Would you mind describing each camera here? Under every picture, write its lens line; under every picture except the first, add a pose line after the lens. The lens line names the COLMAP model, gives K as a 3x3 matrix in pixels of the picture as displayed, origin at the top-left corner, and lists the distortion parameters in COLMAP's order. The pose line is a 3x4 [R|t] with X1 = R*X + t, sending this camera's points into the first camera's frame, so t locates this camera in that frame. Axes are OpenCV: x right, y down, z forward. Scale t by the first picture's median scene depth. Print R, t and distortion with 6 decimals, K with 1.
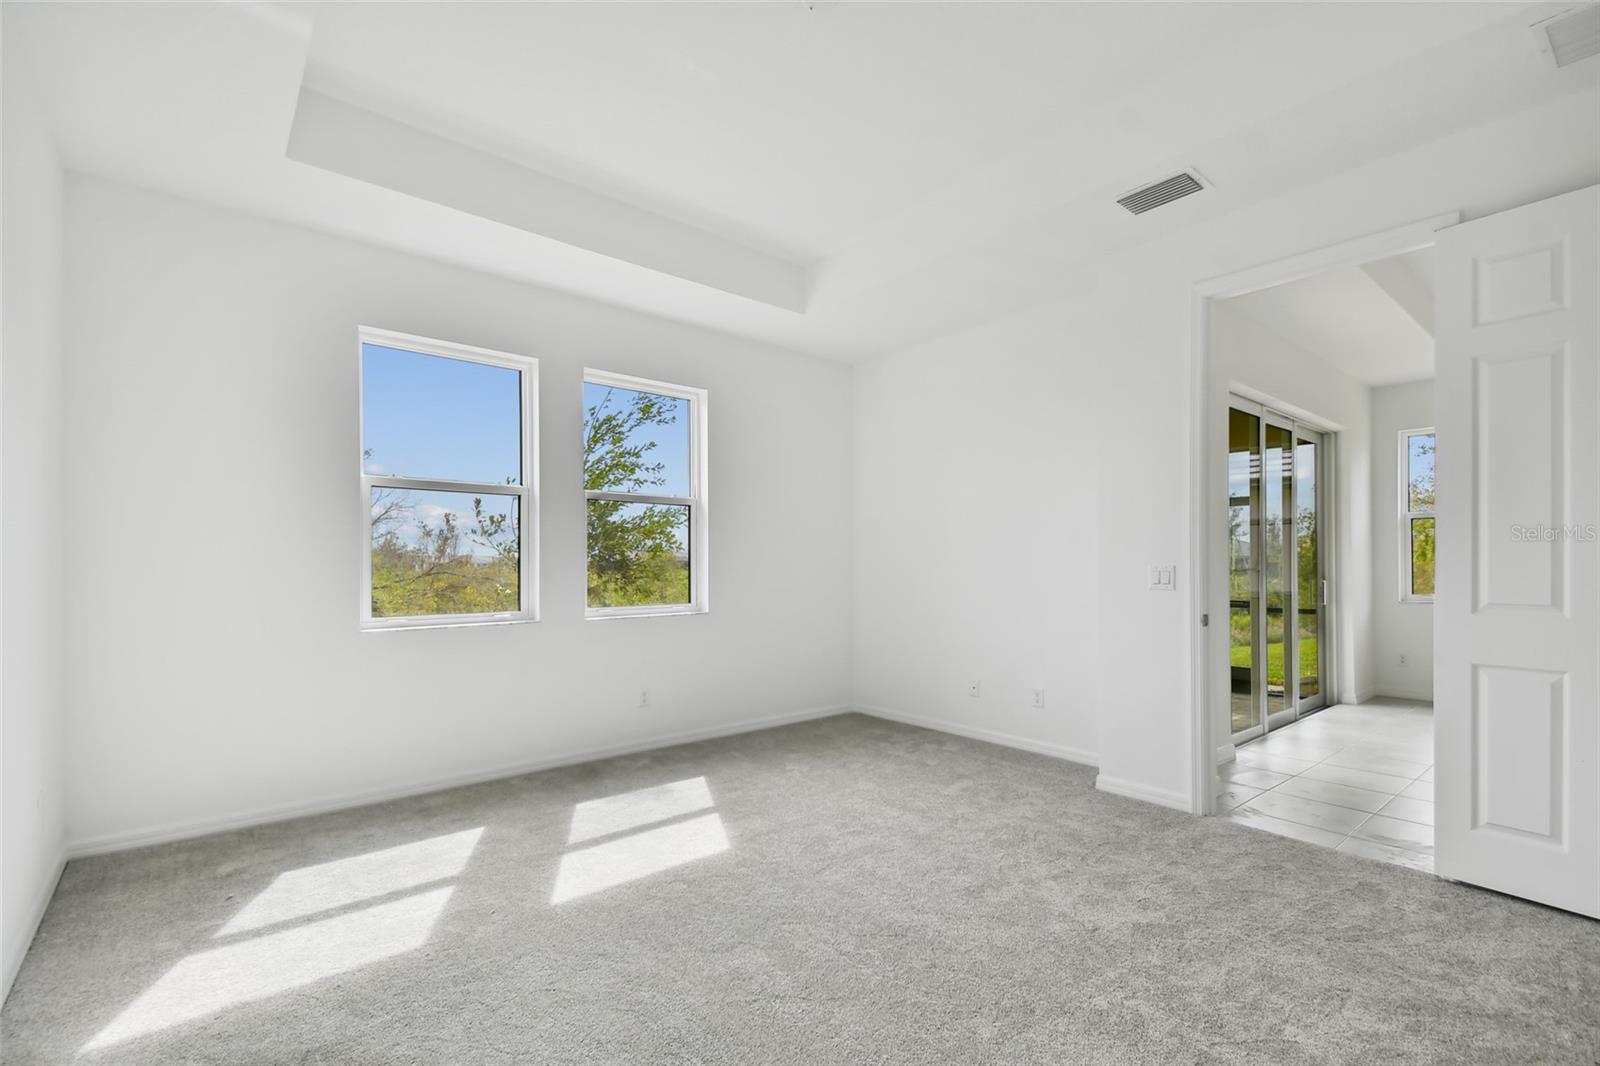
lens RADIAL K [[699.0, 0, 789.7], [0, 699.0, 563.2], [0, 0, 1]] dist [0.052764, -0.029201]
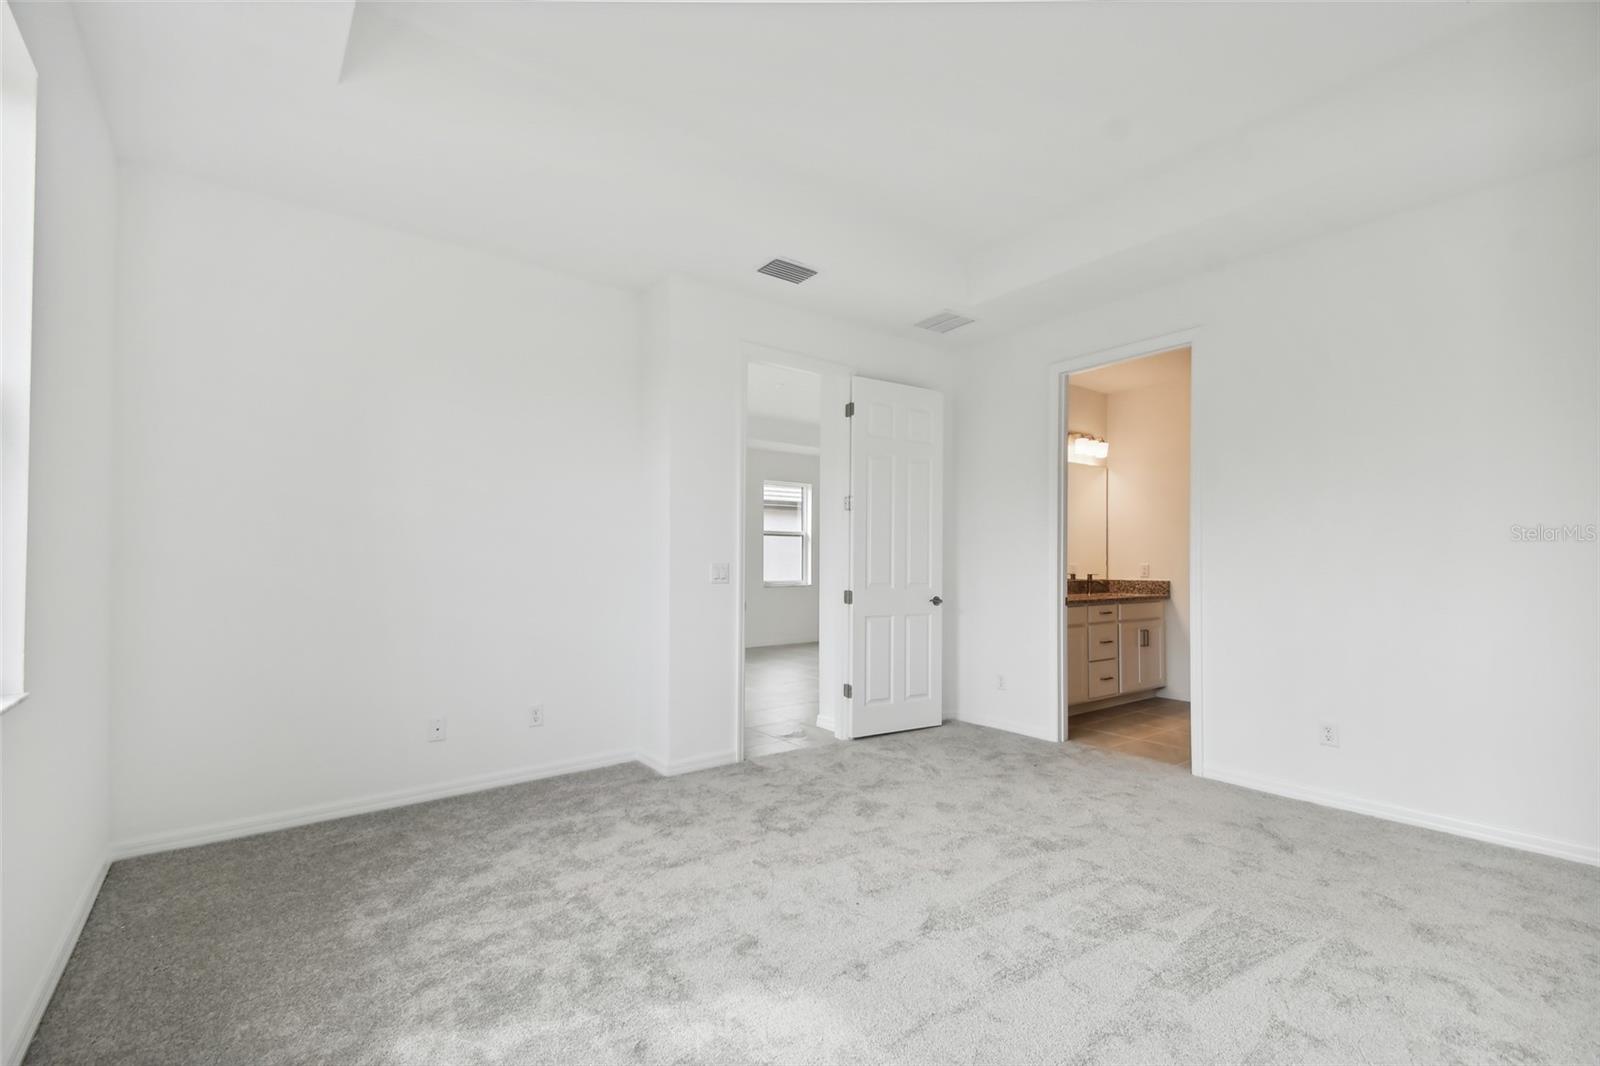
lens RADIAL K [[699.0, 0, 789.7], [0, 699.0, 563.2], [0, 0, 1]] dist [0.052764, -0.029201]
pose [[0.037316, -0.001106, 0.999303, -0.737106], [-0.006057, 0.999981, 0.001333, -0.001378], [-0.999285, -0.006103, 0.037309, 0.957345]]
